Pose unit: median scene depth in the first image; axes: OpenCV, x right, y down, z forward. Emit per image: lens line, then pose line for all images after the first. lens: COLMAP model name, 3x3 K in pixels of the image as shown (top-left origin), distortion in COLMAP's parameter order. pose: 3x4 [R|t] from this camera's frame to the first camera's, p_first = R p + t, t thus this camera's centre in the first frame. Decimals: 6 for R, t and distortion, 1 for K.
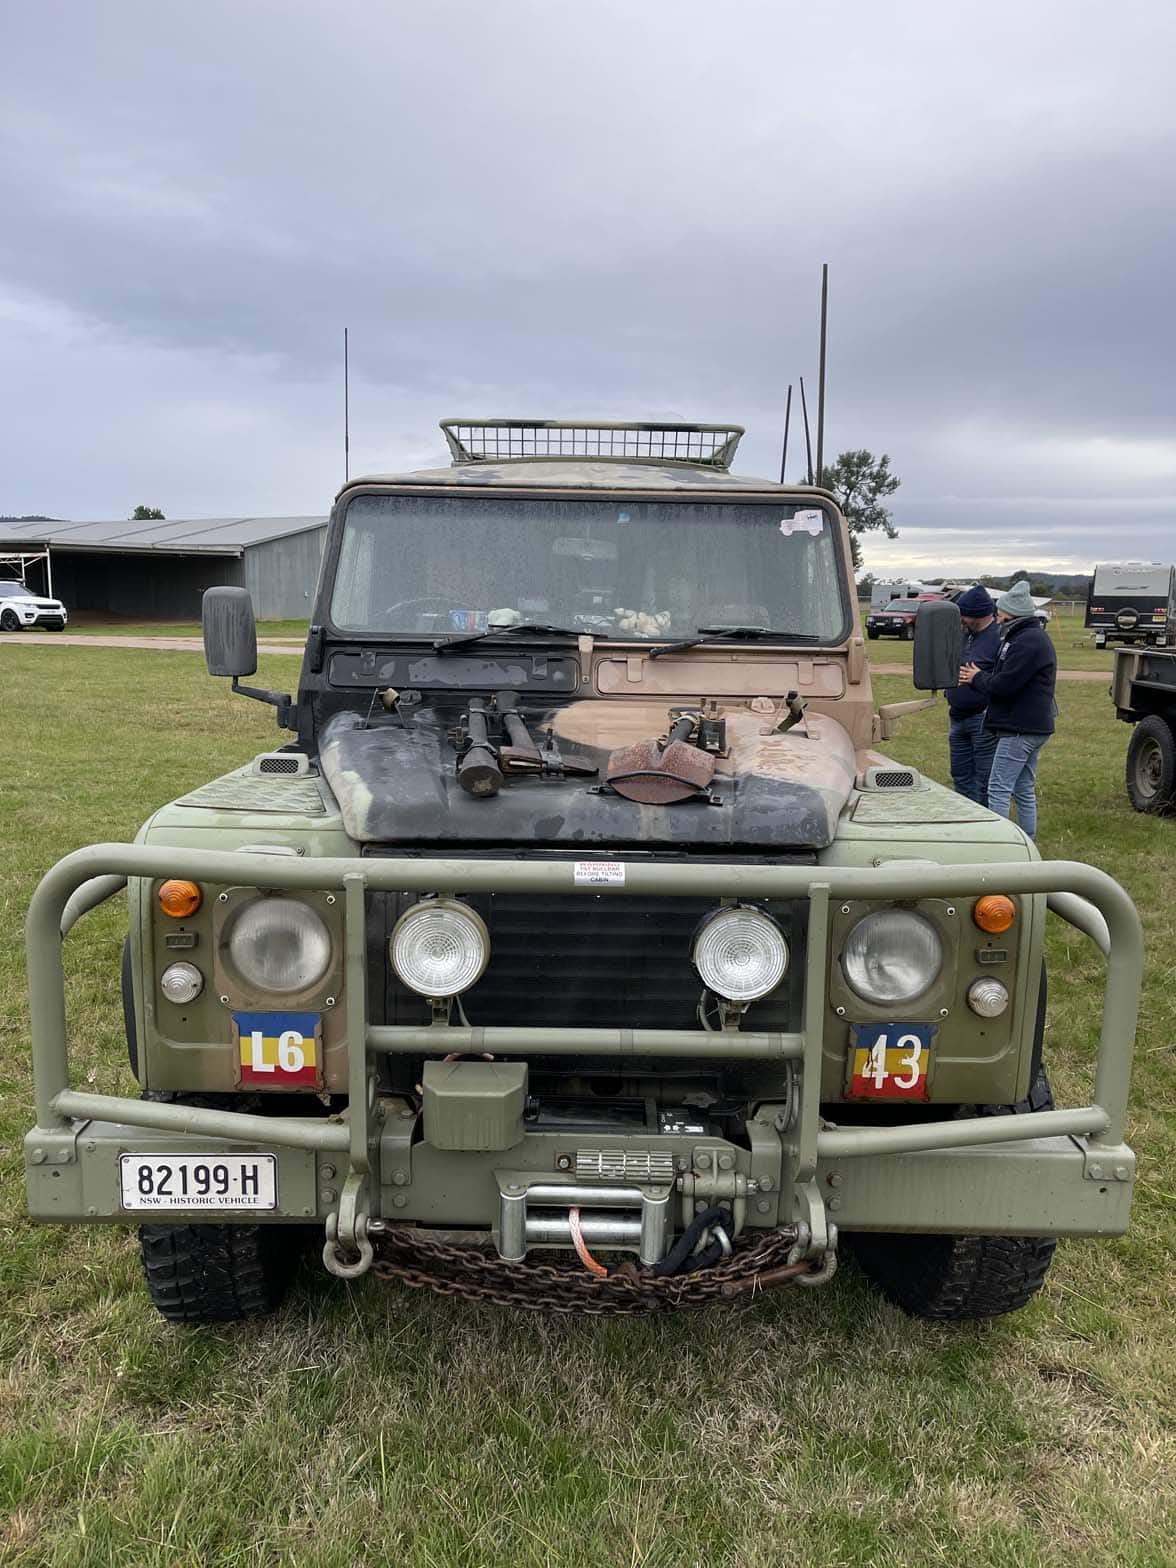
lens RADIAL K [[1185.0, 0, 585.6], [0, 1185.0, 782.9], [0, 0, 1]] dist [0.007024, -0.005218]
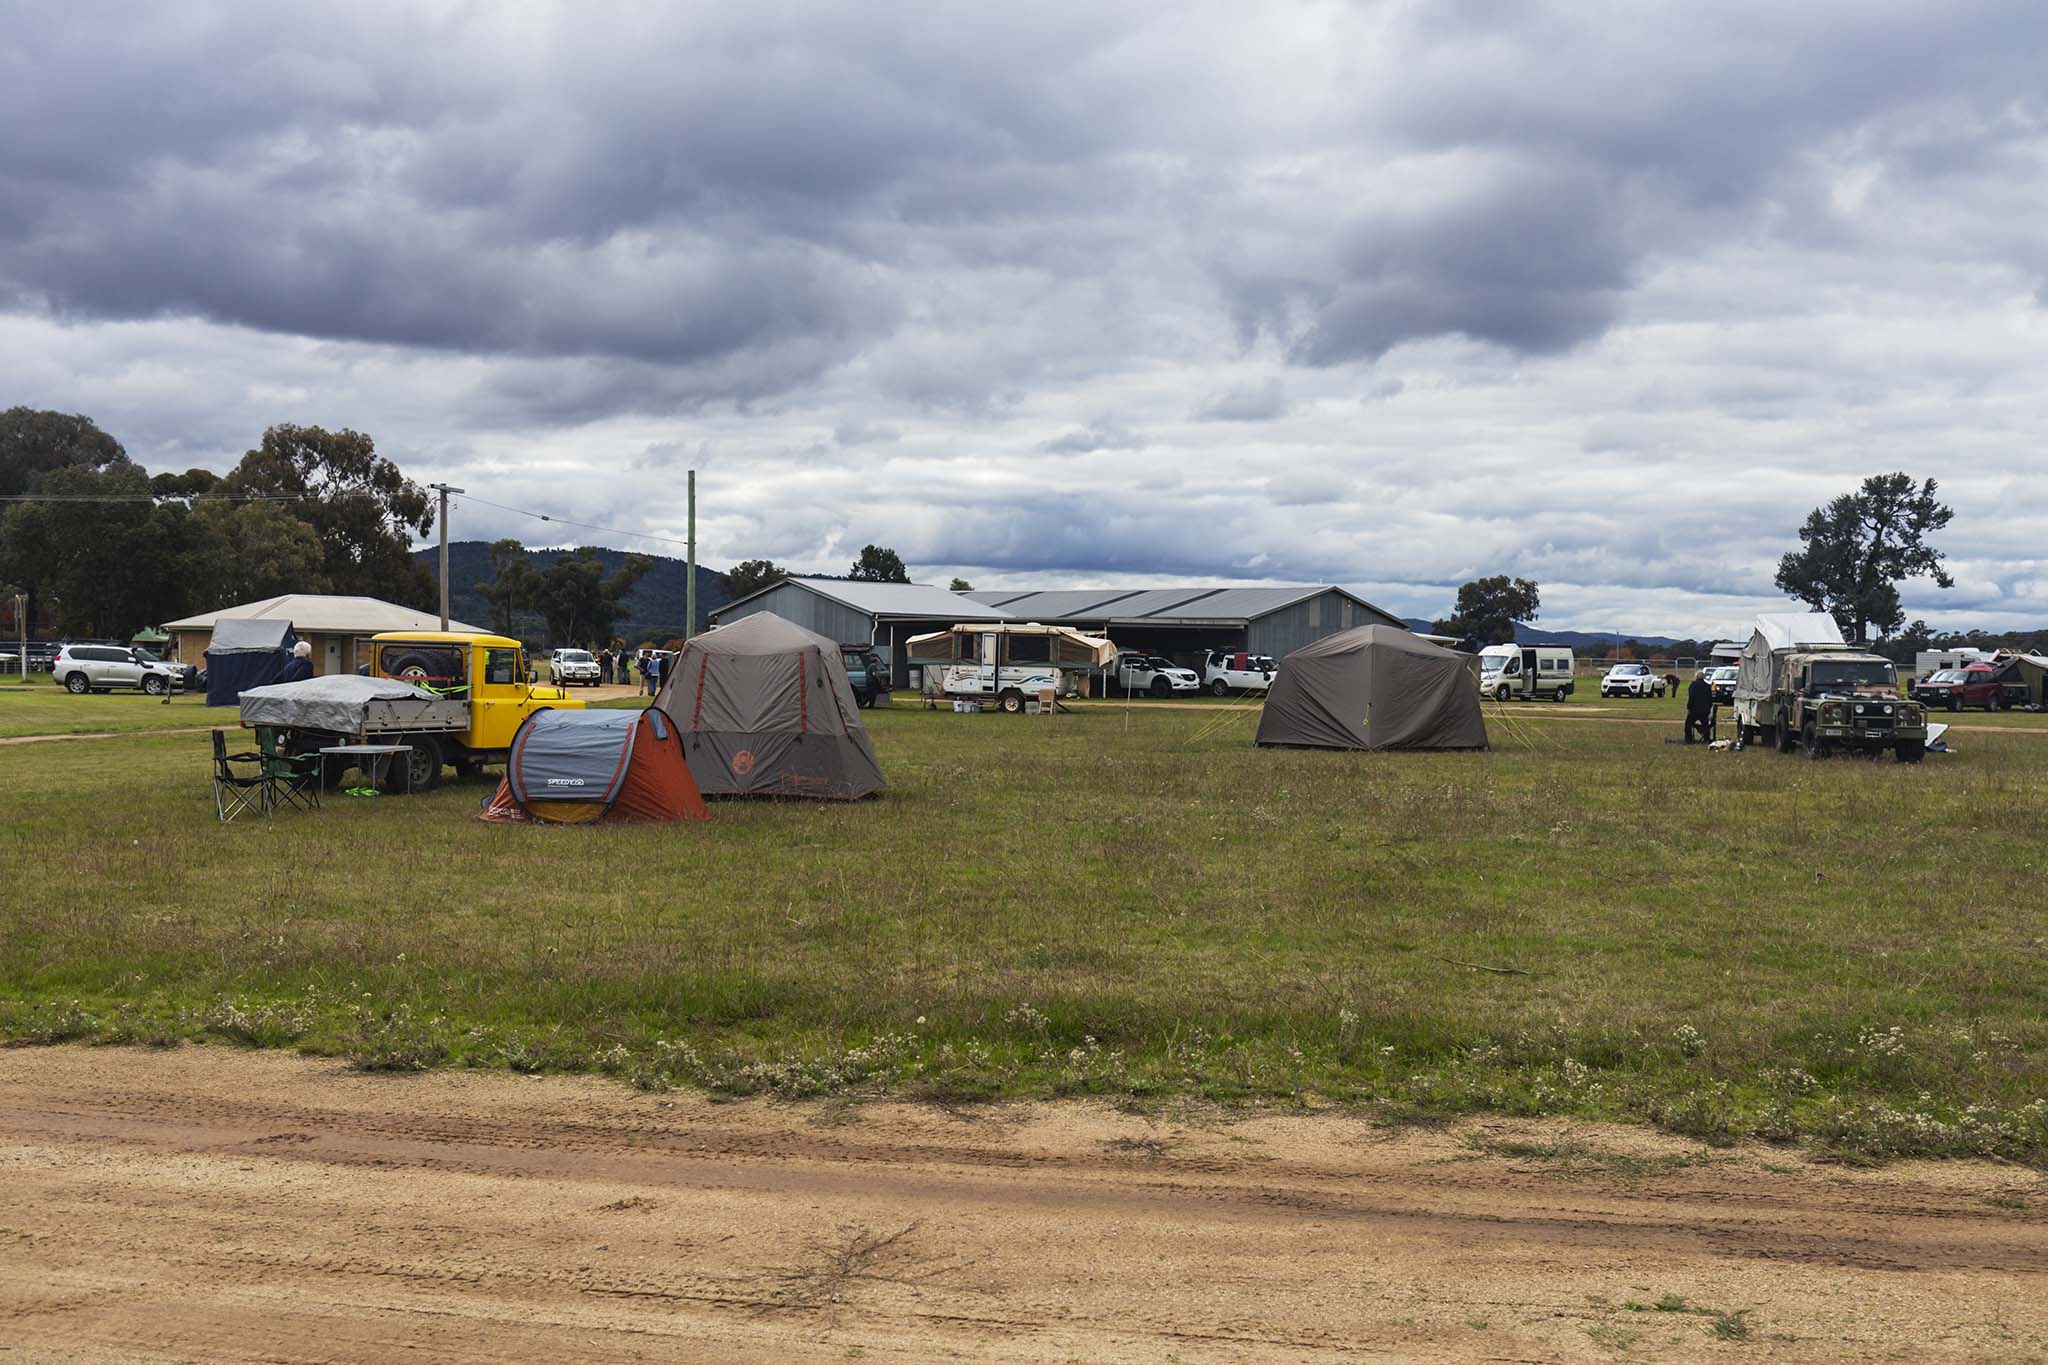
lens RADIAL K [[2055.4, 0, 1021.2], [0, 2055.4, 679.2], [0, 0, 1]] dist [0.011342, 0.000000]
pose [[0.983852, -0.002327, -0.178968, -0.079584], [-0.024228, 0.988981, -0.146049, 0.053127], [0.177336, 0.148027, 0.972954, -0.348441]]
